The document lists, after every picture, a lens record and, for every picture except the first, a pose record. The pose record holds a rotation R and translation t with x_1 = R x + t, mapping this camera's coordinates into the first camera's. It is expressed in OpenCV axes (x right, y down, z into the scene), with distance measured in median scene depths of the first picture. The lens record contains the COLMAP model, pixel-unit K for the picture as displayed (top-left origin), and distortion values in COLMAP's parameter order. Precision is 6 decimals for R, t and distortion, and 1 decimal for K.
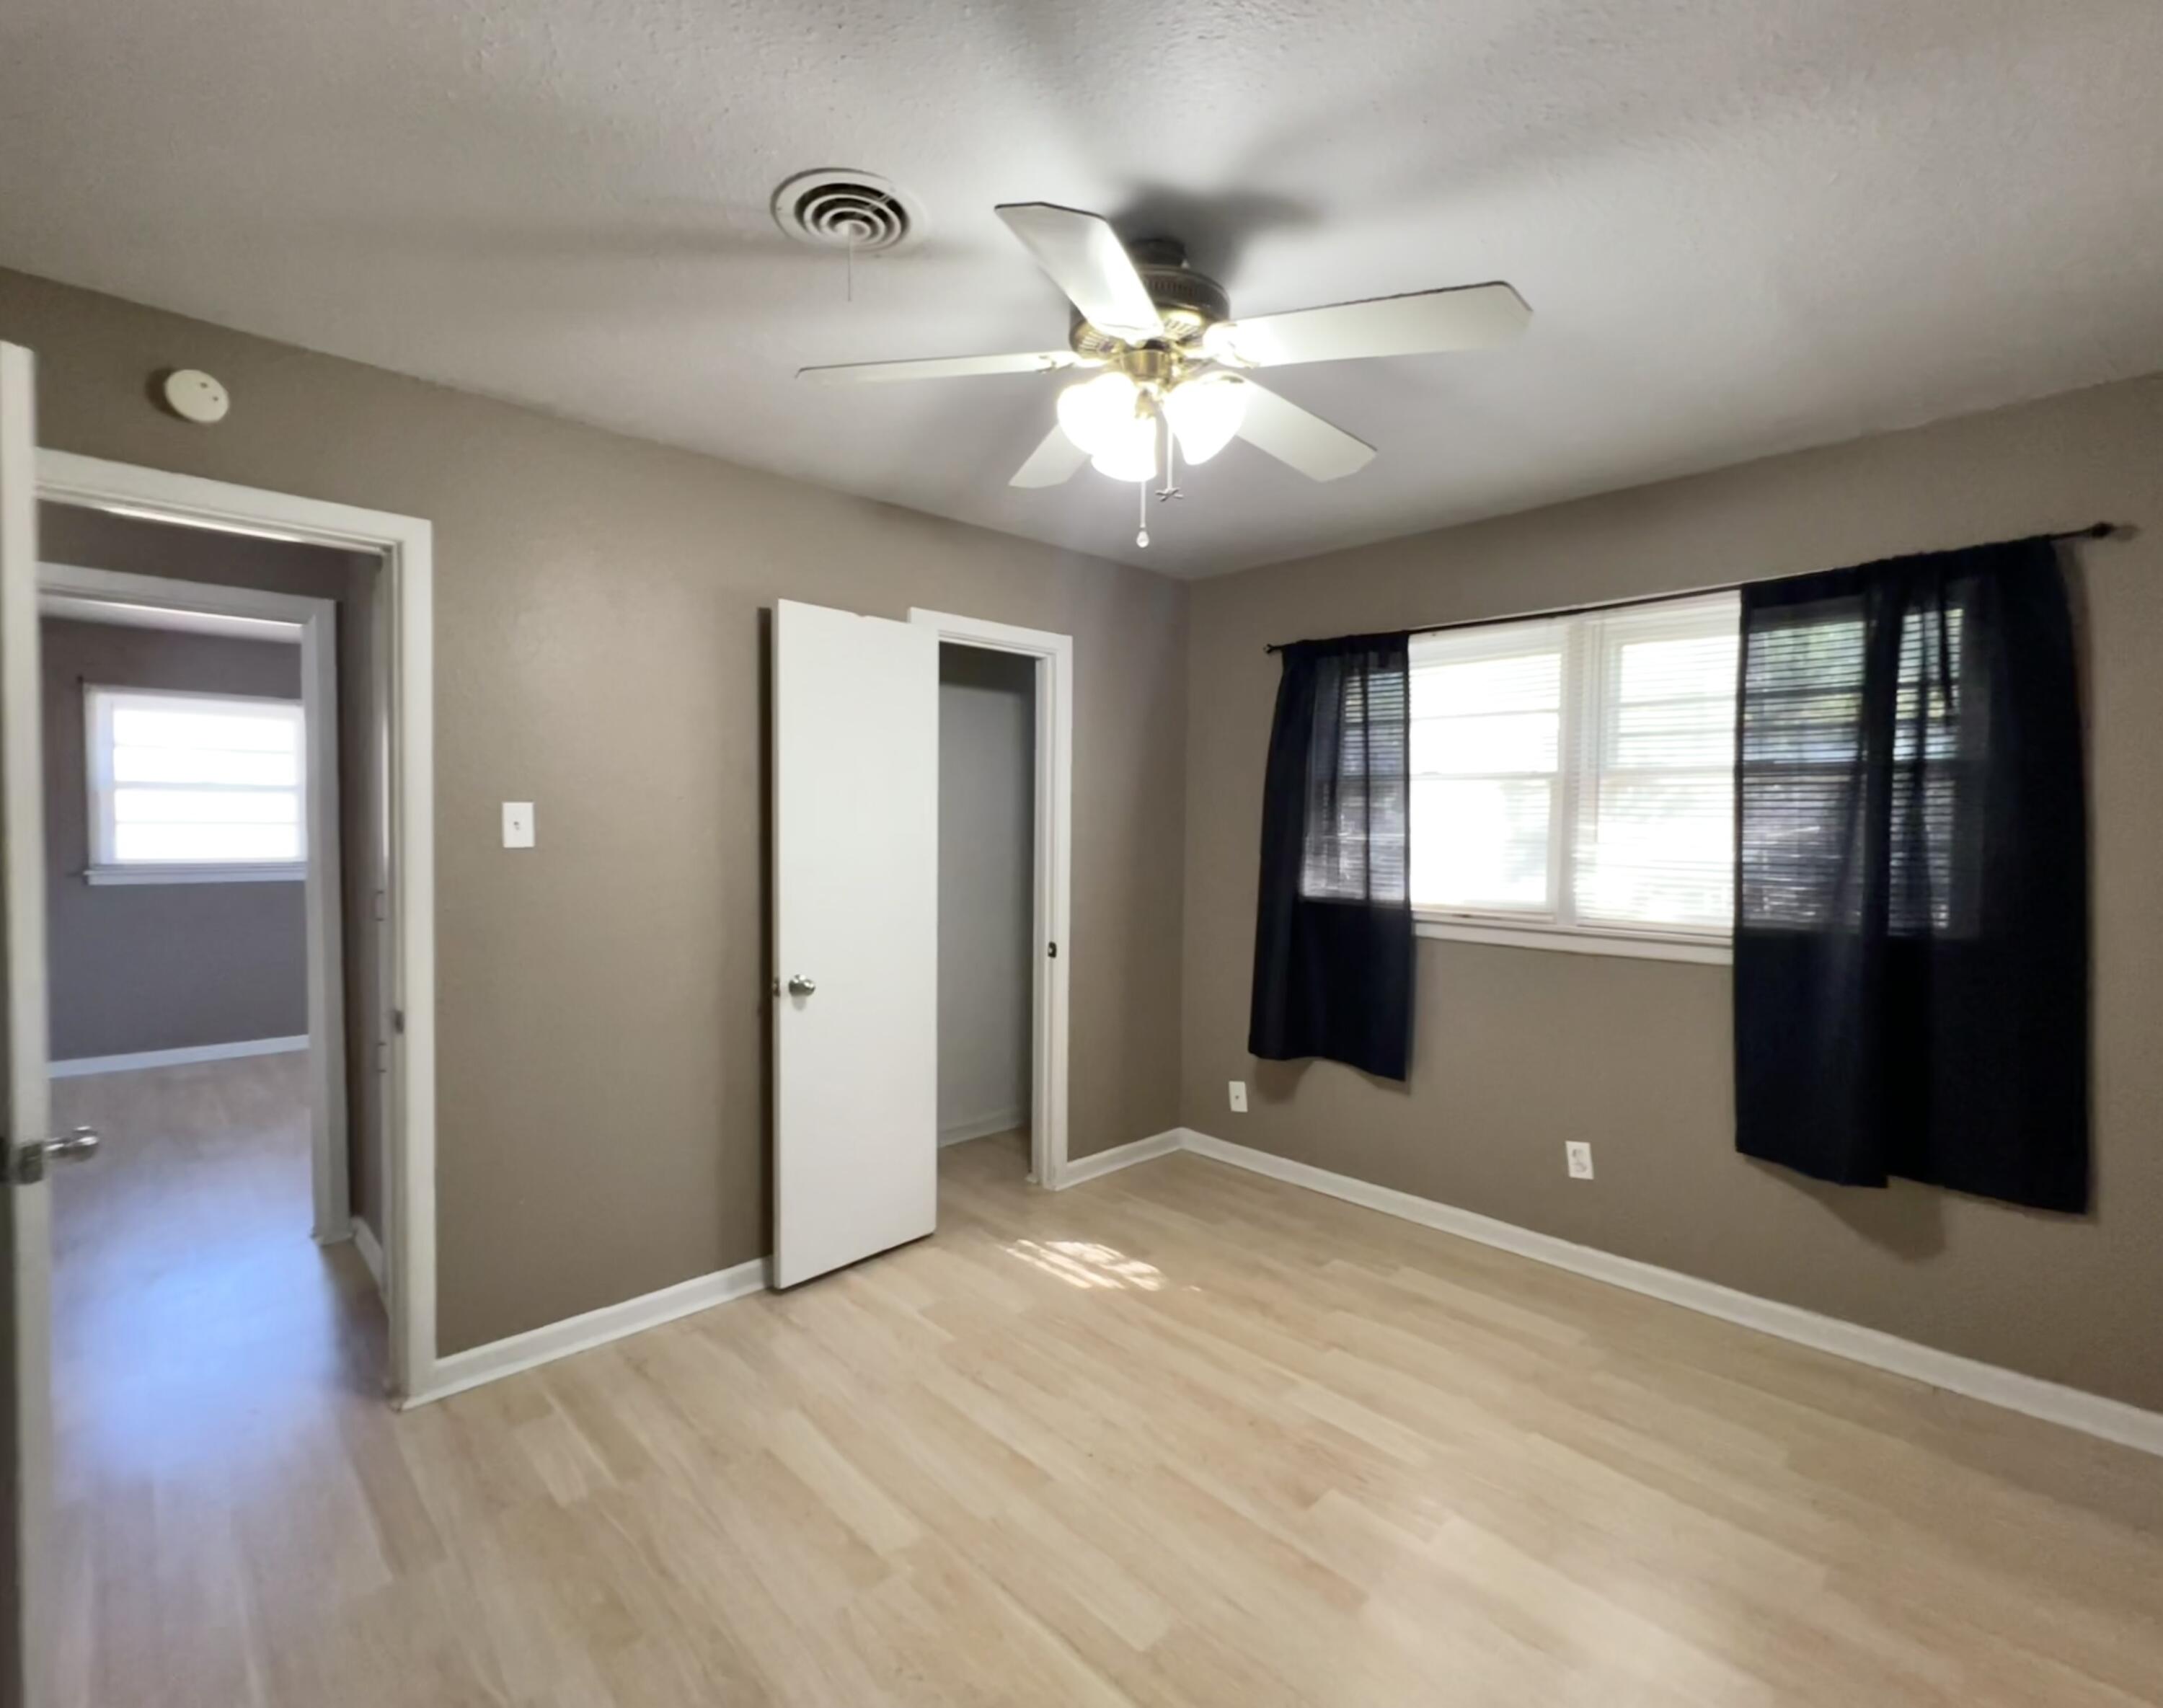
lens RADIAL K [[1034.2, 0, 1069.8], [0, 1034.2, 861.0], [0, 0, 1]] dist [-0.018234, 0.000417]
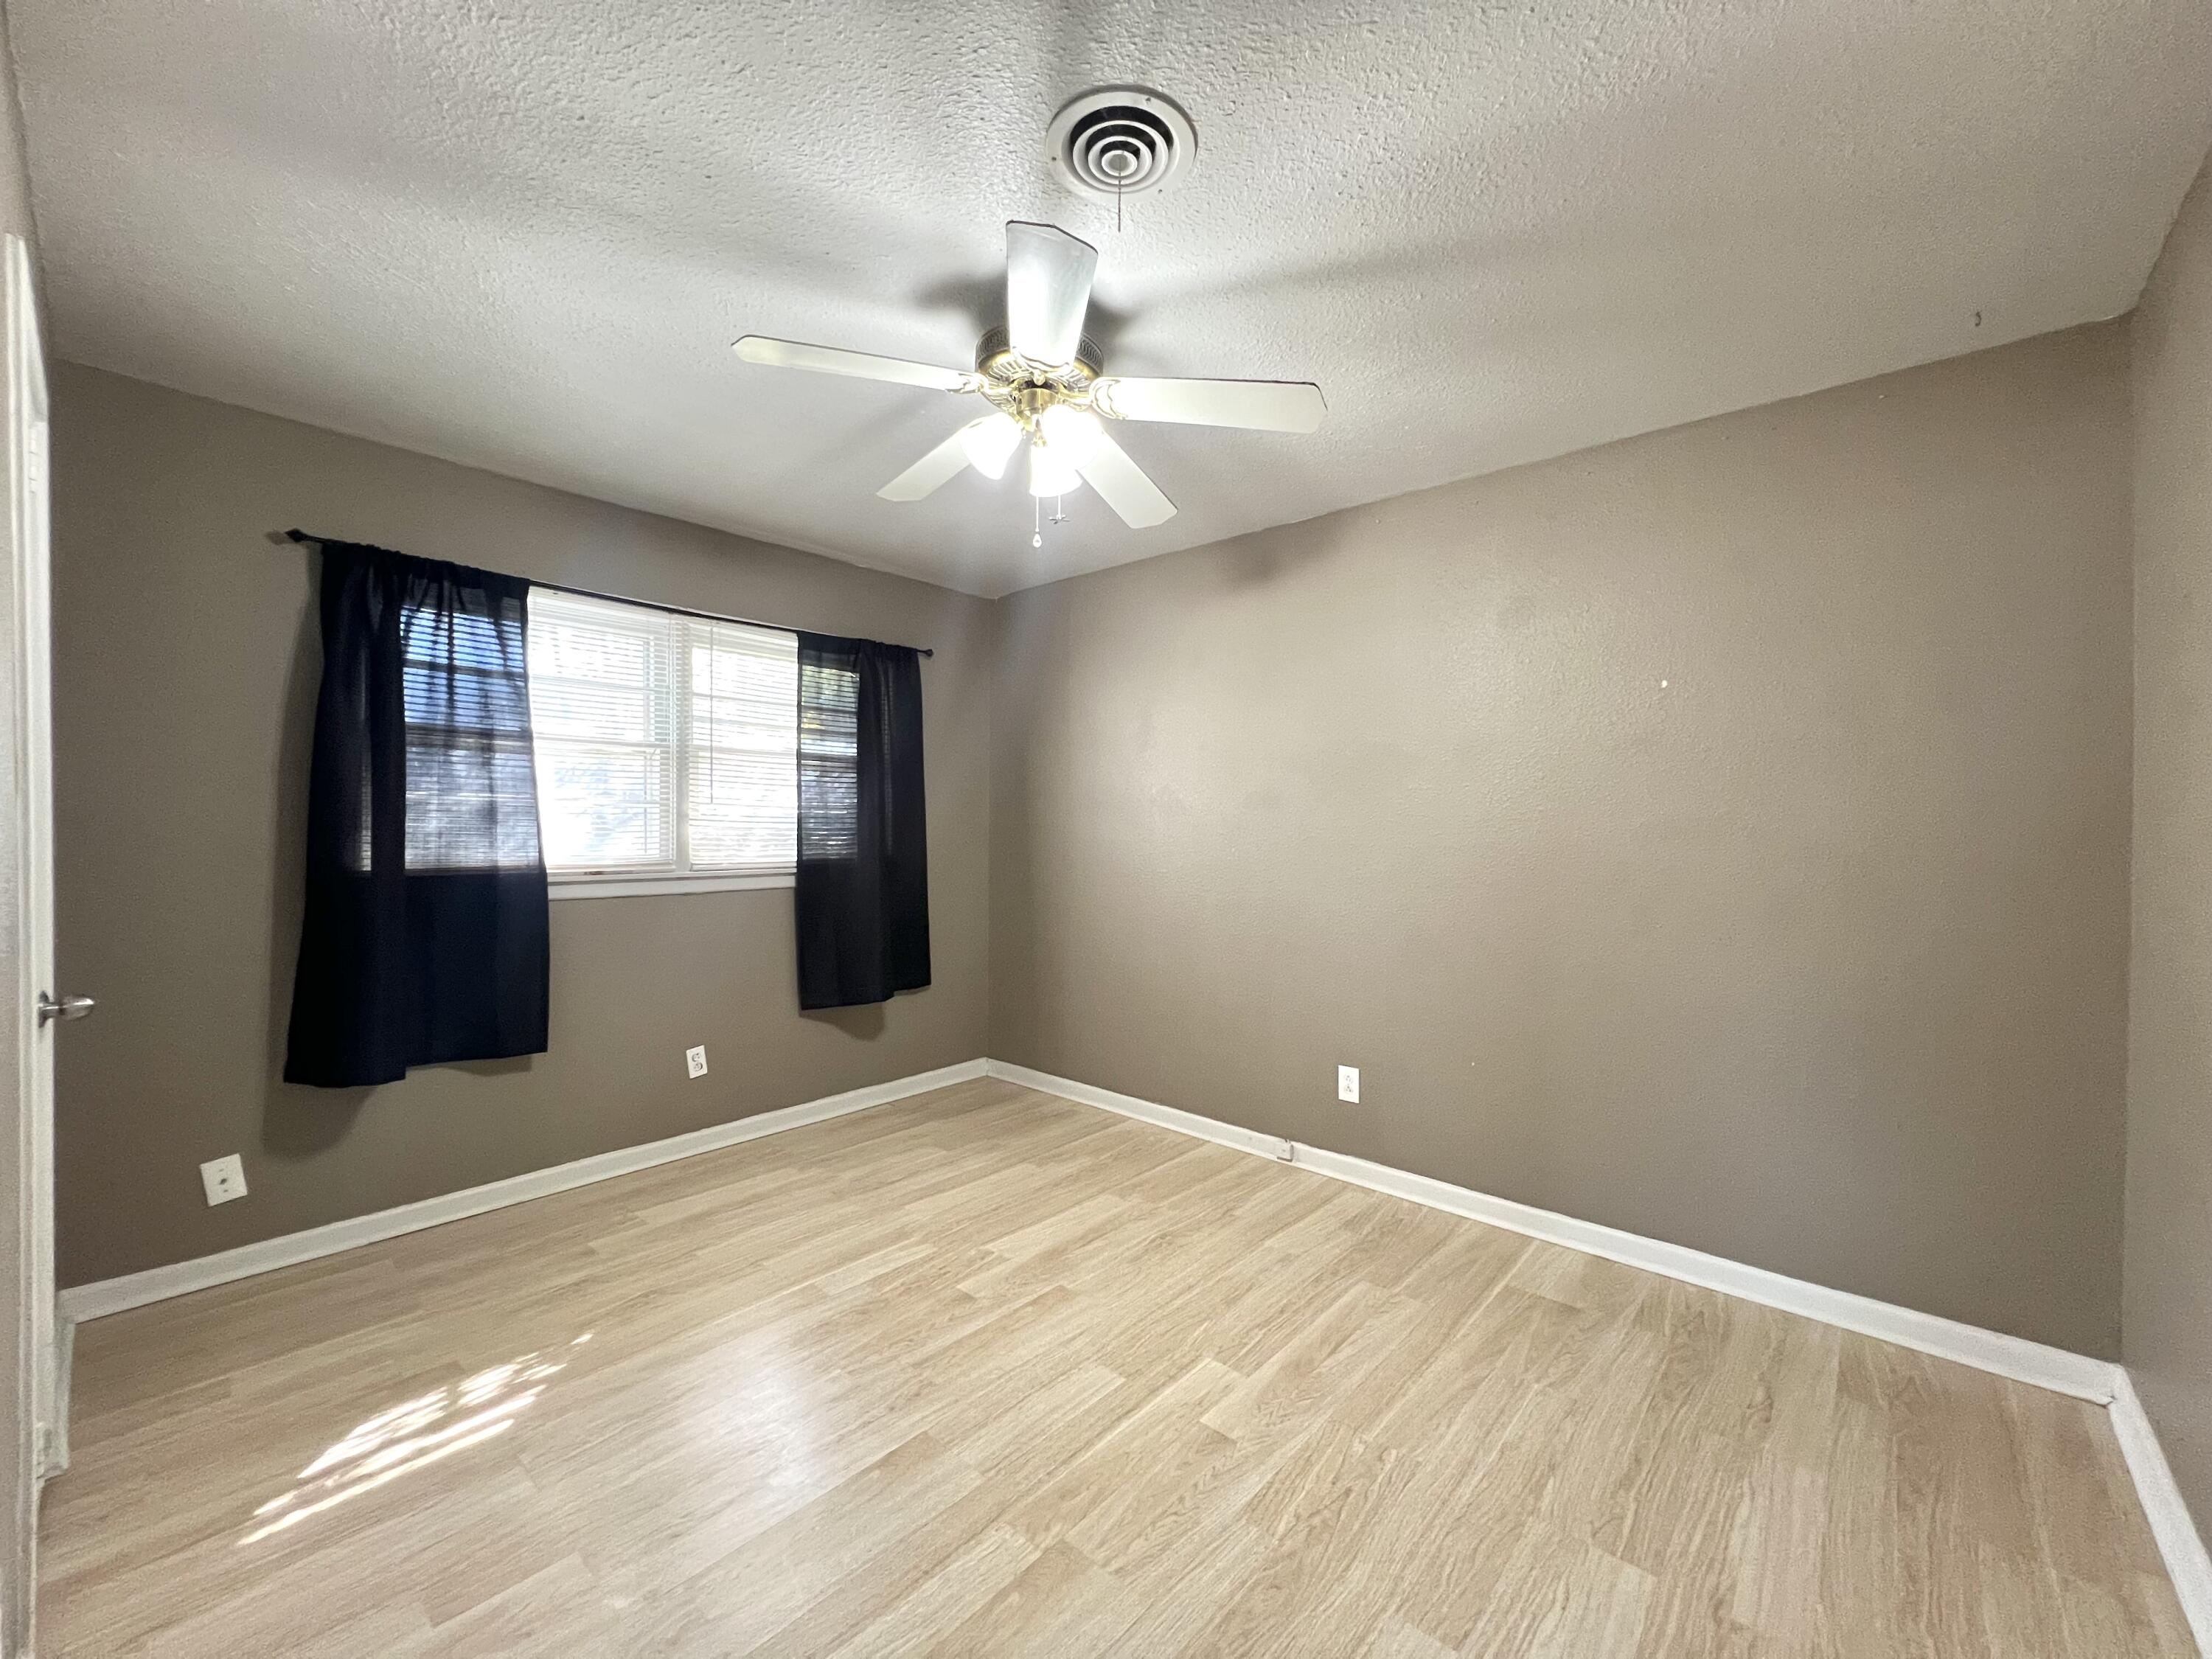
lens RADIAL K [[882.8, 0, 1099.9], [0, 882.8, 839.0], [0, 0, 1]] dist [-0.000372, 0.000501]
pose [[-0.107772, -0.031246, 0.993685, -0.600740], [0.025412, 0.999093, 0.034172, 0.000637], [-0.993851, 0.028934, -0.106880, 0.628464]]
